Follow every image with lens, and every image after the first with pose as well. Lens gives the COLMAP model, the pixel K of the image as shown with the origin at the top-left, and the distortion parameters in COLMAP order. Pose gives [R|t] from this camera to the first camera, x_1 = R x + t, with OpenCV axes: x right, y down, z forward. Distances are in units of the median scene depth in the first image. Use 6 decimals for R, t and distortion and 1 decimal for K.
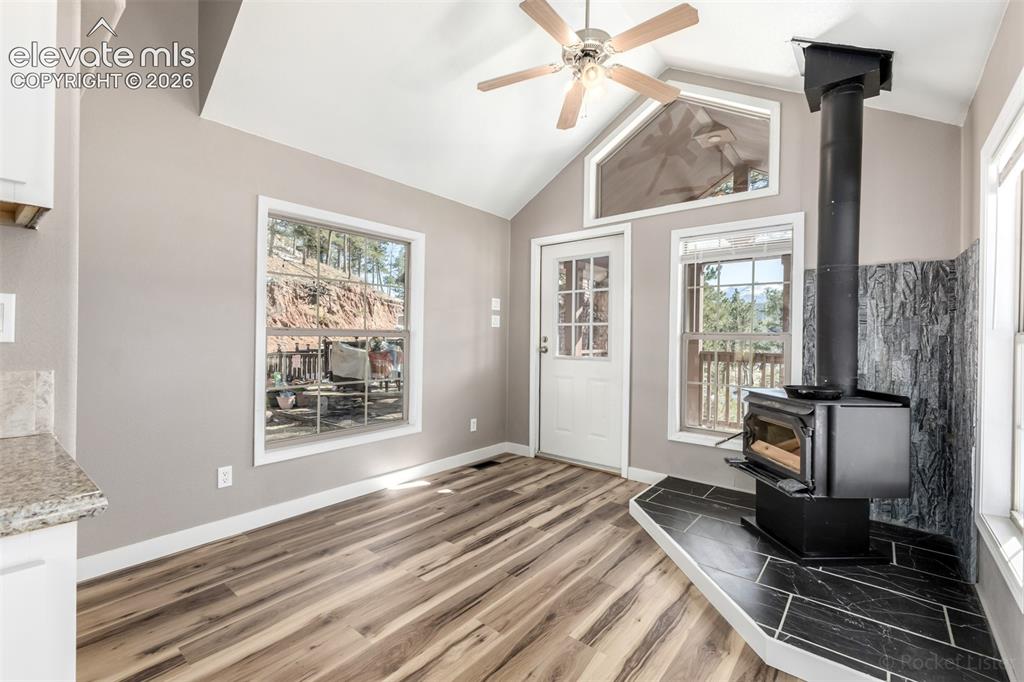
lens RADIAL K [[447.6, 0, 506.1], [0, 447.6, 340.6], [0, 0, 1]] dist [0.013582, -0.003248]
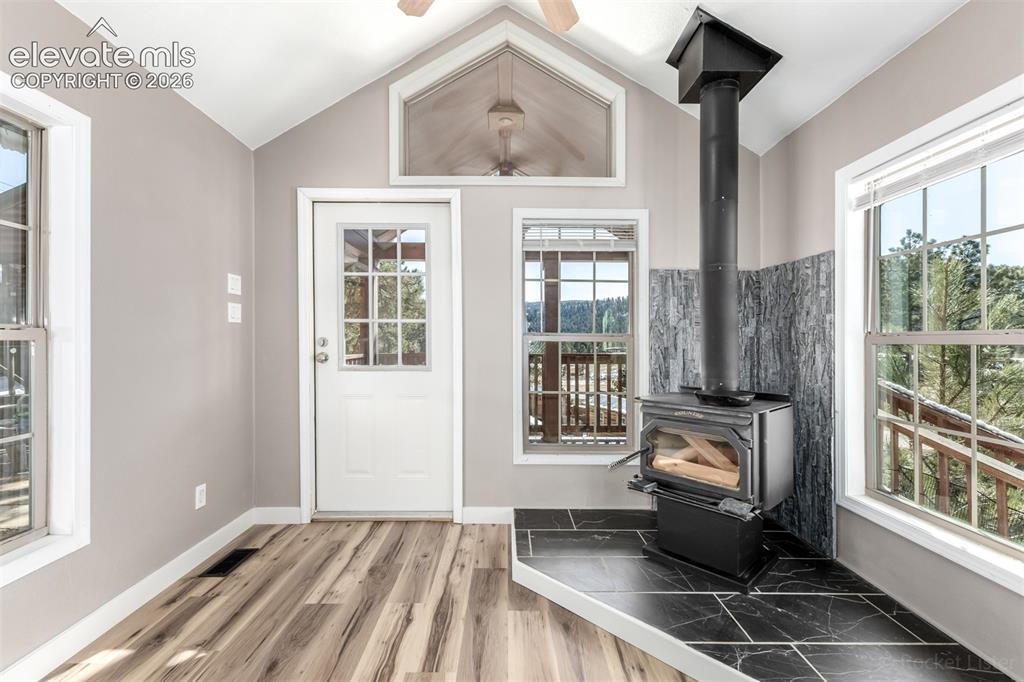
lens RADIAL K [[447.6, 0, 511.5], [0, 447.6, 345.6], [0, 0, 1]] dist [0.013582, -0.003248]
pose [[0.760939, -0.014883, 0.648652, -0.173422], [0.007363, 0.999871, 0.014304, -0.006713], [-0.648781, -0.006108, 0.760951, 0.397047]]
